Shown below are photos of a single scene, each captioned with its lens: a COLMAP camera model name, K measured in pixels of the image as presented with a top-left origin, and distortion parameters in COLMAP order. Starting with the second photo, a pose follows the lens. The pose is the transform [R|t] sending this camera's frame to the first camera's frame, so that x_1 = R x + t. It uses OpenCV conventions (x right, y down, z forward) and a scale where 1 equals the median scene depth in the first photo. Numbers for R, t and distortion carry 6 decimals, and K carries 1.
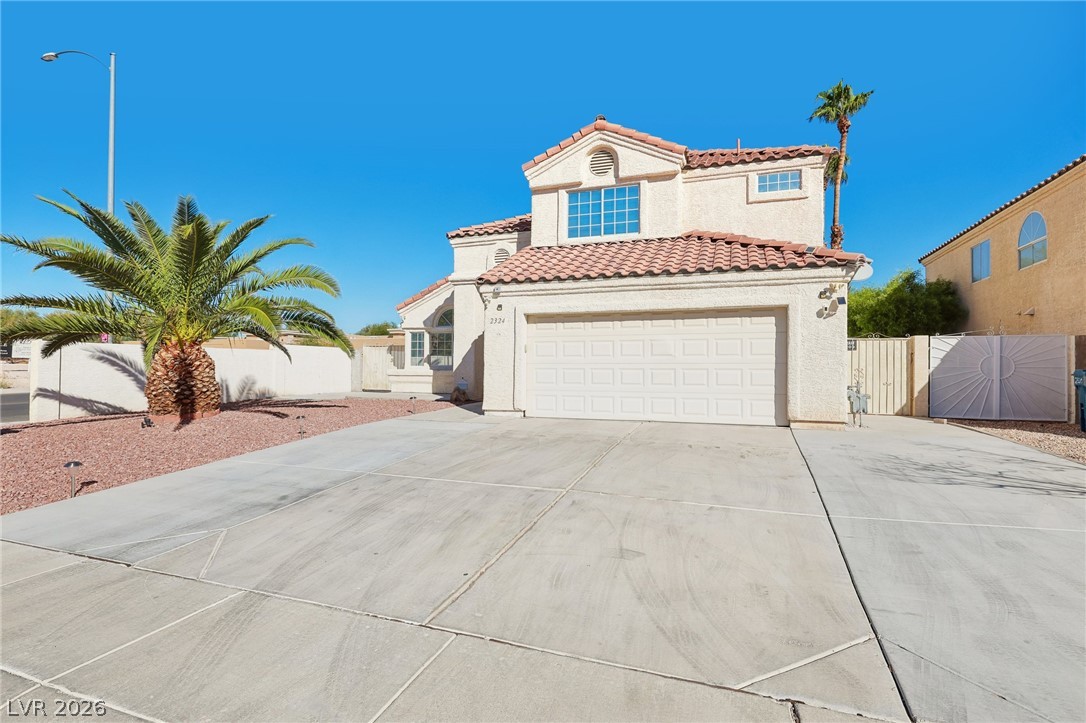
lens RADIAL K [[537.4, 0, 551.2], [0, 537.4, 364.1], [0, 0, 1]] dist [-0.001108, 0.000900]
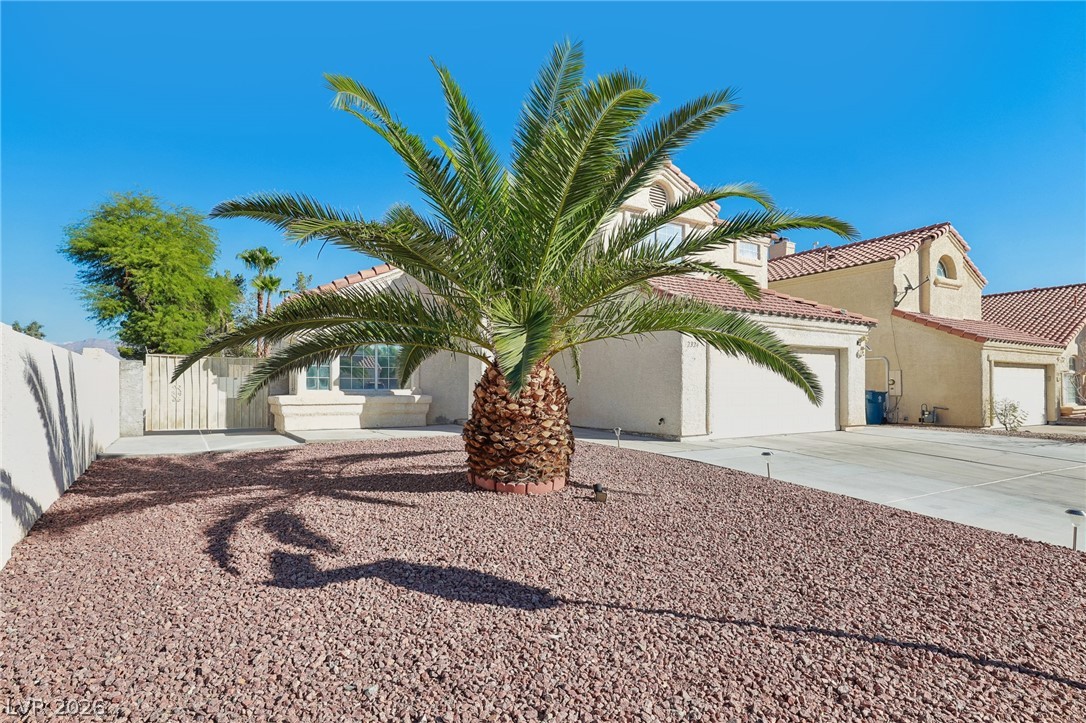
lens RADIAL K [[571.1, 0, 544.0], [0, 571.1, 385.6], [0, 0, 1]] dist [-0.002462, -0.000042]
pose [[0.624459, -0.000093, 0.781058, -1.179222], [-0.001362, 0.999998, 0.001208, -0.006589], [-0.781057, -0.001818, 0.624457, 0.606344]]
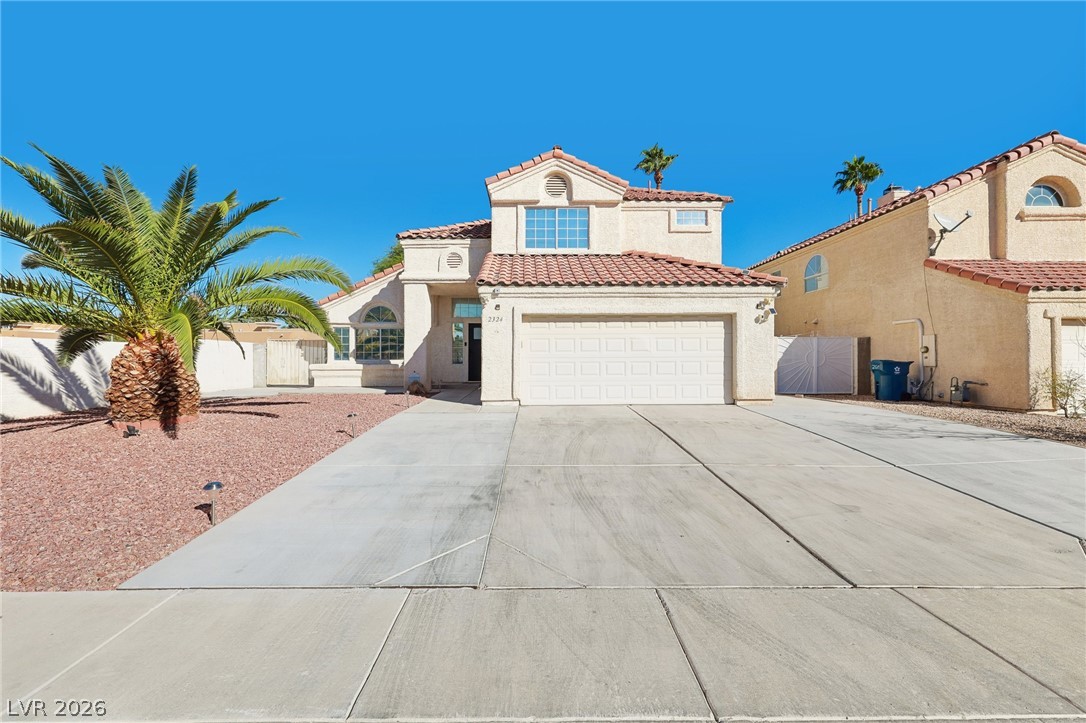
lens RADIAL K [[458.4, 0, 540.4], [0, 458.4, 359.2], [0, 0, 1]] dist [0.000680, 0.000539]
pose [[0.936307, -0.006852, 0.351117, -0.372389], [0.004997, 0.999968, 0.006190, -0.004422], [-0.351148, -0.004041, 0.936311, 0.096049]]
